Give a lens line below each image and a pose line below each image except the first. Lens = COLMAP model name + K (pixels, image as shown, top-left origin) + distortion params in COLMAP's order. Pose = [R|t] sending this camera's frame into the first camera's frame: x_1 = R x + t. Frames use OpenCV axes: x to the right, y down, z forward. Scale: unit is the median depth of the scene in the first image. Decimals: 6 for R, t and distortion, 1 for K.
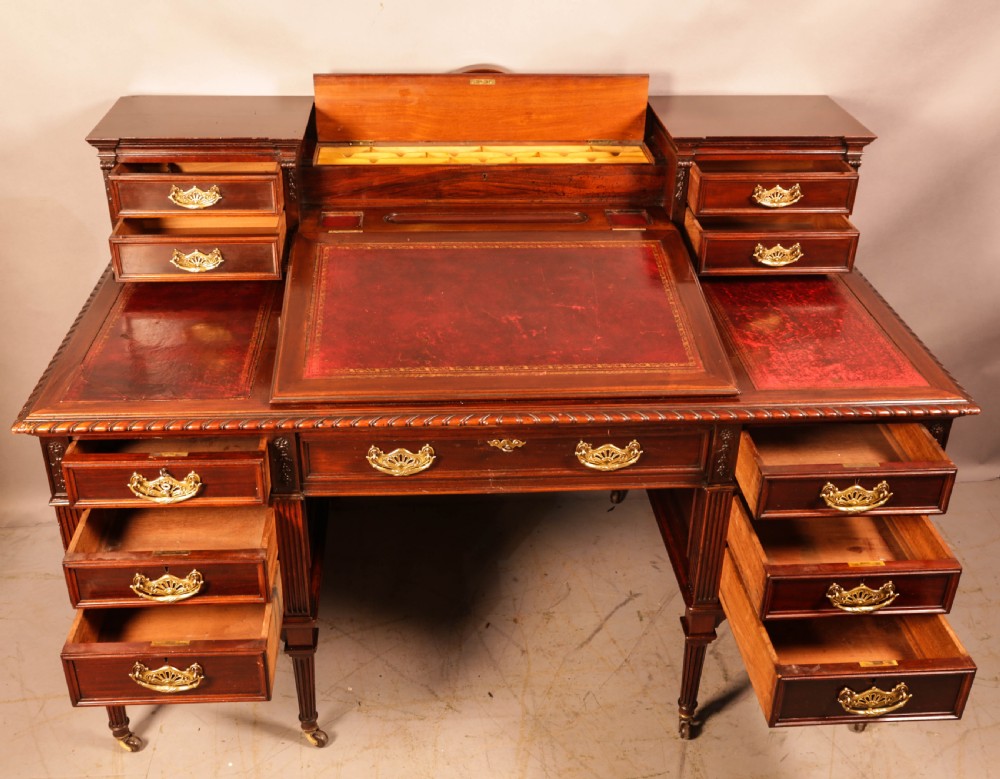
lens RADIAL K [[1115.9, 0, 483.0], [0, 1115.9, 389.9], [0, 0, 1]] dist [0.006728, 0.000000]
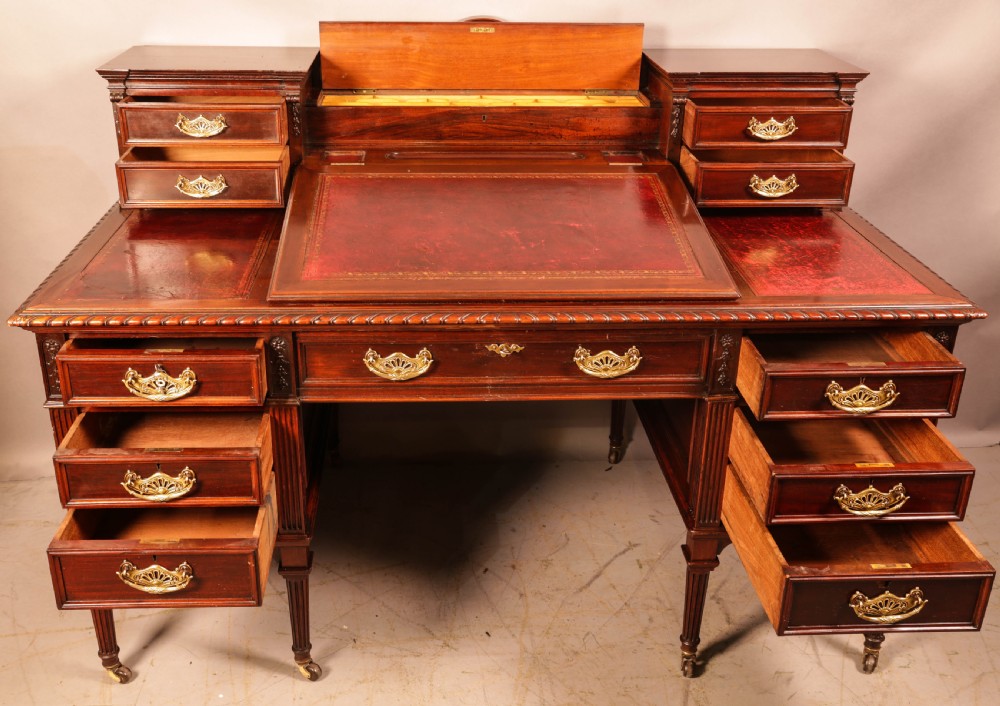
lens RADIAL K [[1049.4, 0, 466.4], [0, 1049.4, 346.6], [0, 0, 1]] dist [0.023540, 0.000000]
pose [[0.999851, 0.003693, -0.016838, 0.002660], [-0.005222, 0.995775, -0.091683, 0.123044], [0.016428, 0.091757, 0.995646, 0.064005]]
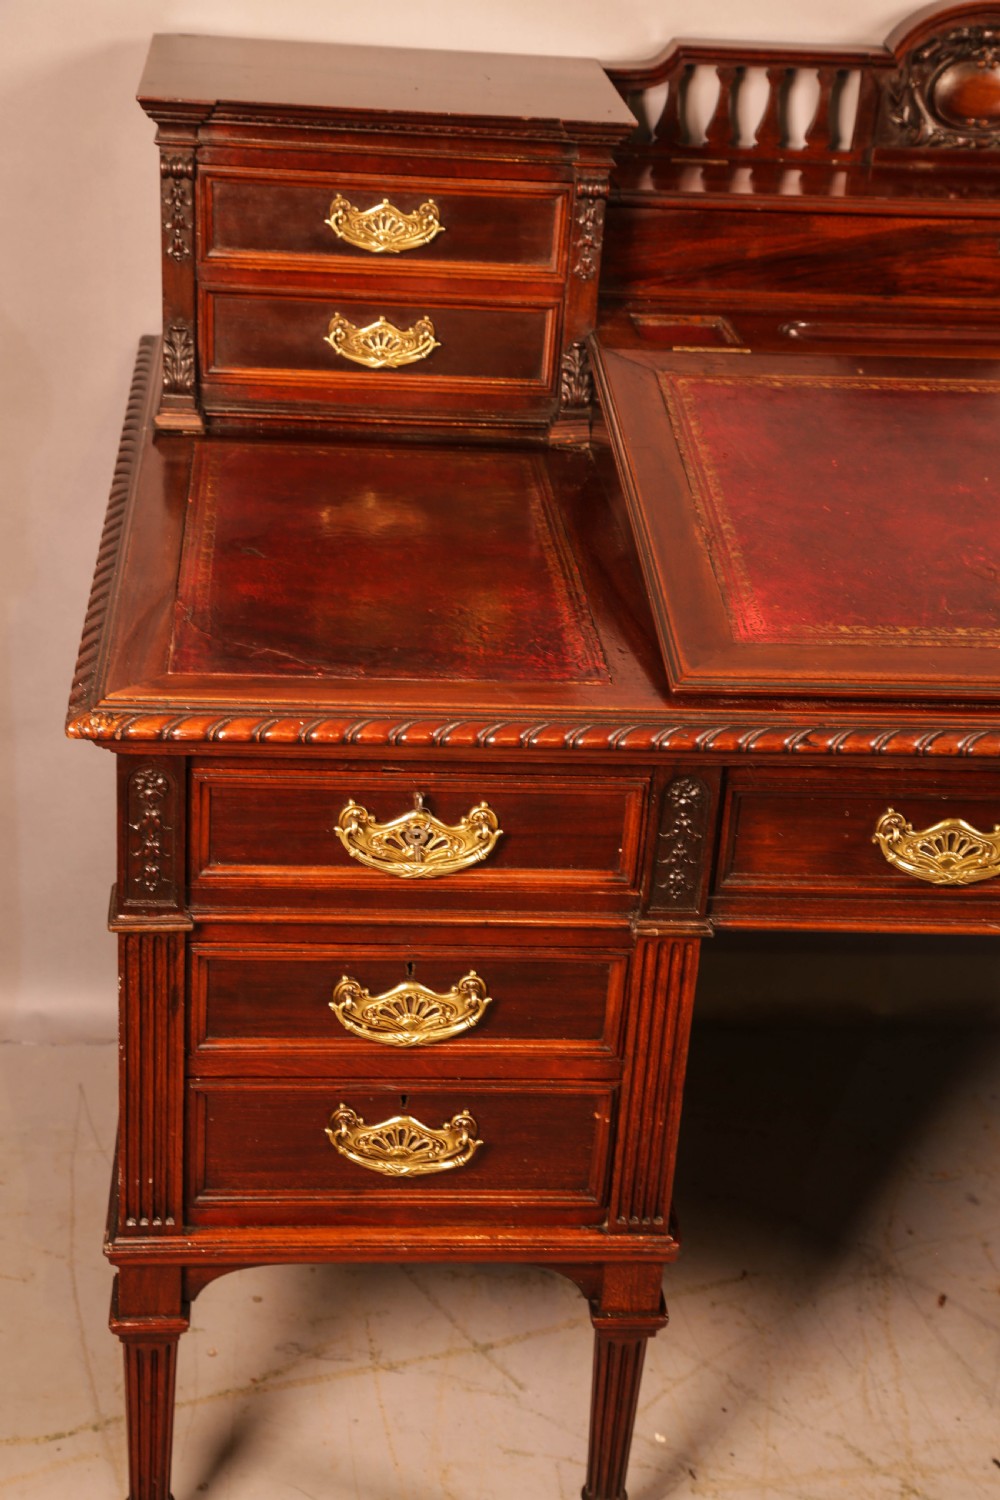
lens RADIAL K [[2319.4, 0, 492.2], [0, 2319.4, 754.1], [0, 0, 1]] dist [0.199071, 0.000000]
pose [[0.998431, 0.031361, 0.046387, -0.267260], [-0.028077, 0.997165, -0.069812, 0.087638], [-0.048444, 0.068400, 0.996481, 0.120417]]
